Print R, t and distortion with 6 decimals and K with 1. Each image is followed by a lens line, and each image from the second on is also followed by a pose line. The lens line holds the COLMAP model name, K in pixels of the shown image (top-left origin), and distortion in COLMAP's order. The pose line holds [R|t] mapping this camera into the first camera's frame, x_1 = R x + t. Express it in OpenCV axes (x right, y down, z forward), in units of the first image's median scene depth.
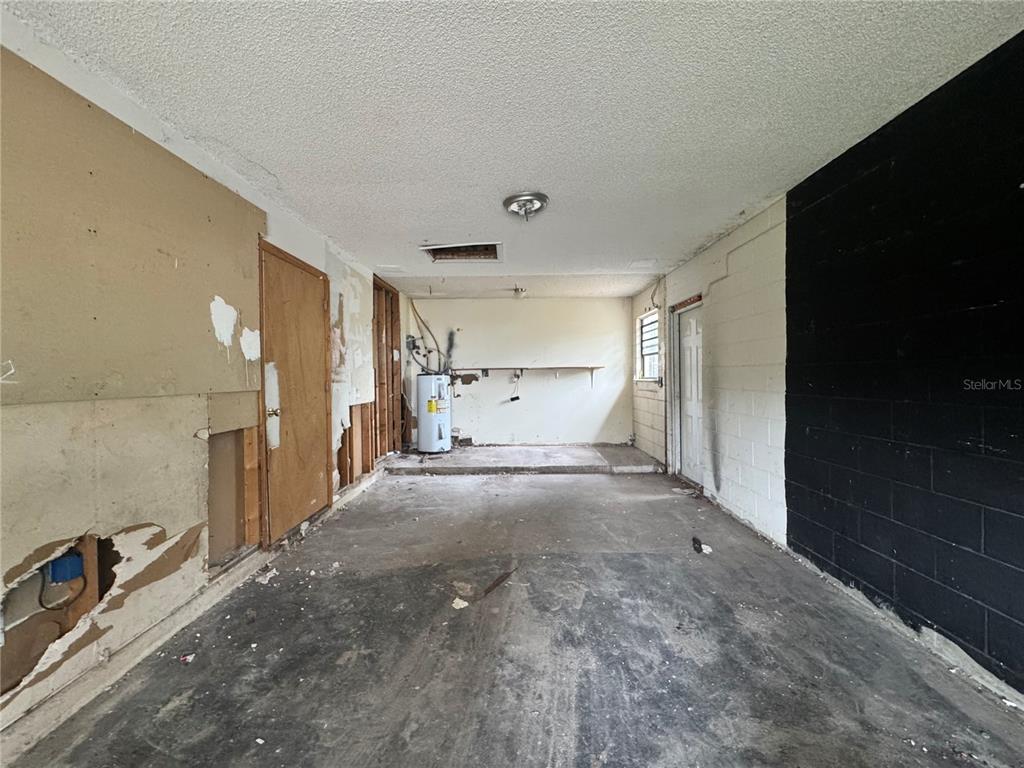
lens RADIAL K [[409.4, 0, 512.4], [0, 409.4, 383.4], [0, 0, 1]] dist [-0.002689, 0.000328]
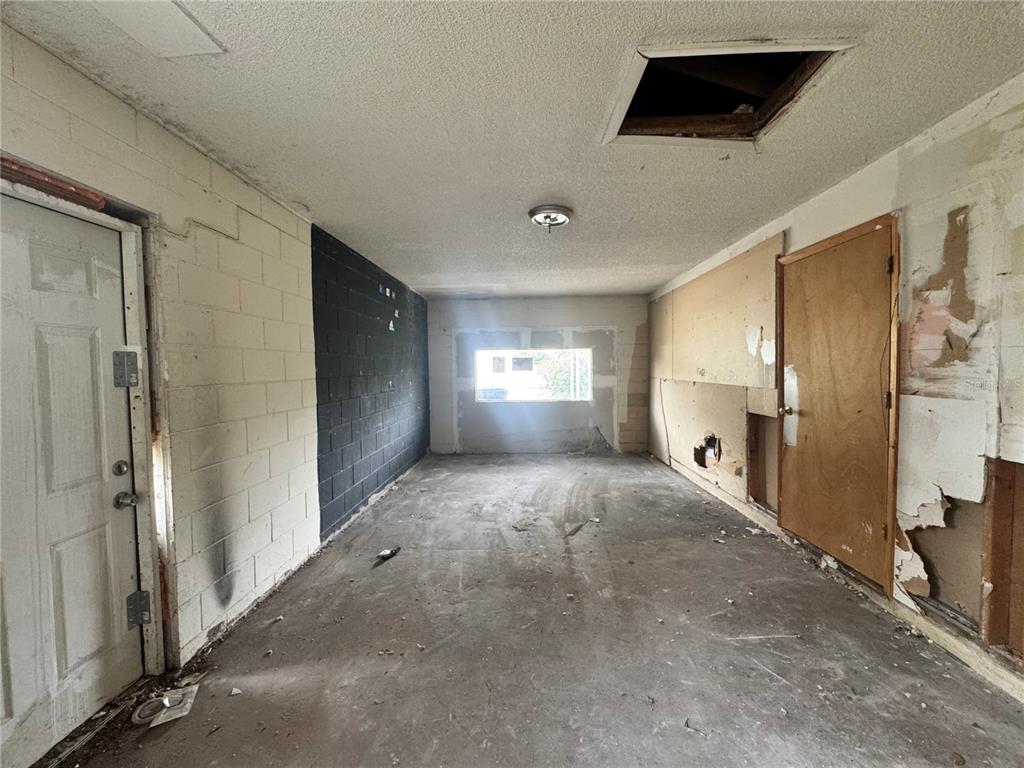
lens RADIAL K [[409.4, 0, 512.4], [0, 409.4, 383.4], [0, 0, 1]] dist [-0.002689, 0.000328]
pose [[-0.999232, 0.025432, 0.029812, 0.108524], [0.027157, 0.997890, 0.058977, -0.083429], [-0.028250, 0.059741, -0.997814, 2.018476]]
